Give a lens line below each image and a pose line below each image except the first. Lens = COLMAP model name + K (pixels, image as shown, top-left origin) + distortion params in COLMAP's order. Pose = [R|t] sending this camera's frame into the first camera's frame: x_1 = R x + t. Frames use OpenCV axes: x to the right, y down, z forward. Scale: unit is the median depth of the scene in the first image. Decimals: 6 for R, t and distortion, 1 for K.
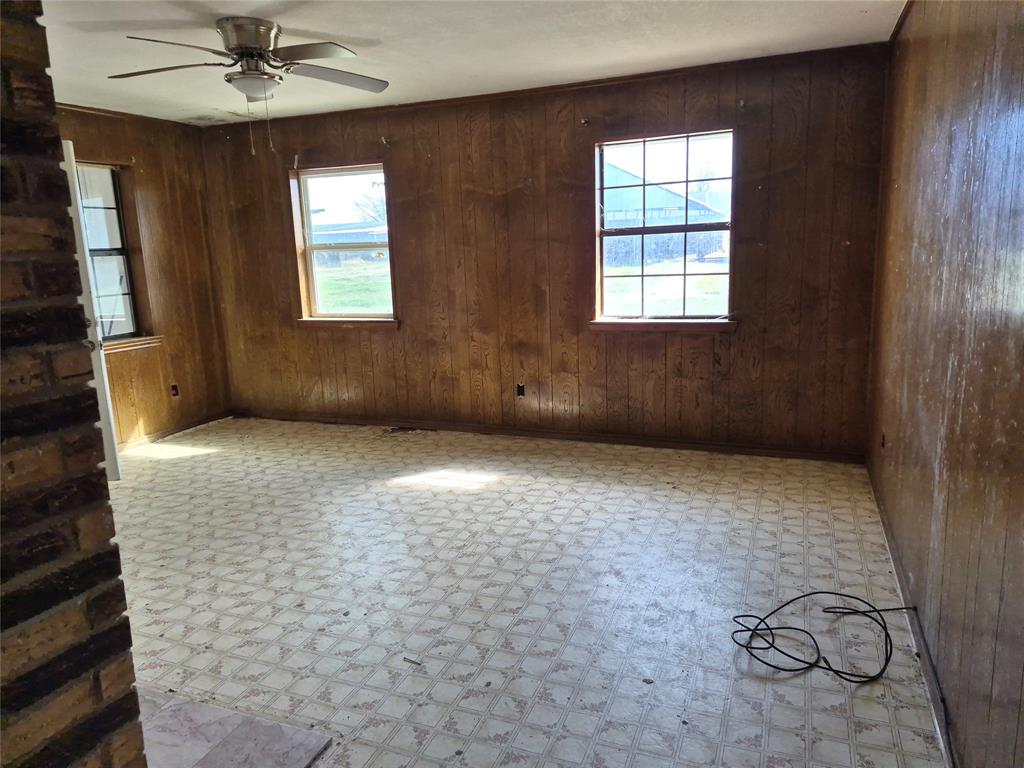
lens RADIAL K [[720.7, 0, 515.6], [0, 720.7, 391.1], [0, 0, 1]] dist [0.079976, -0.103442]
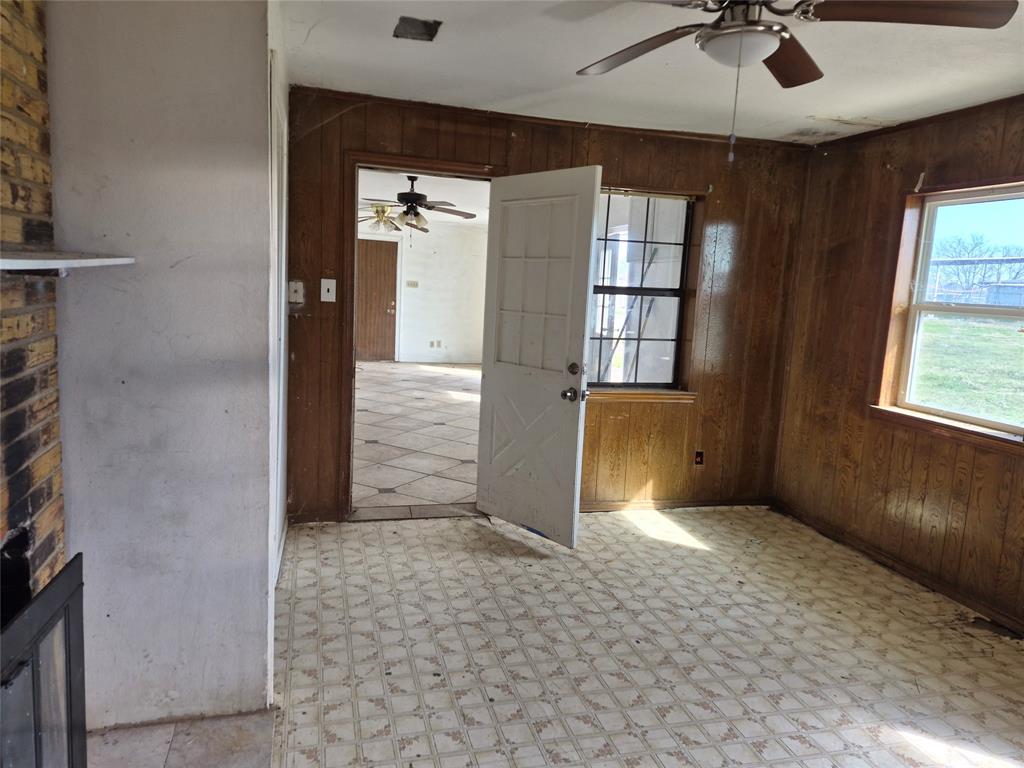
lens RADIAL K [[683.8, 0, 512.6], [0, 683.8, 379.6], [0, 0, 1]] dist [0.032482, -0.045536]
pose [[0.569422, 0.180549, -0.801973, 0.030666], [-0.228845, 0.971833, 0.056304, -0.088244], [0.789549, 0.151467, 0.594701, 0.360189]]
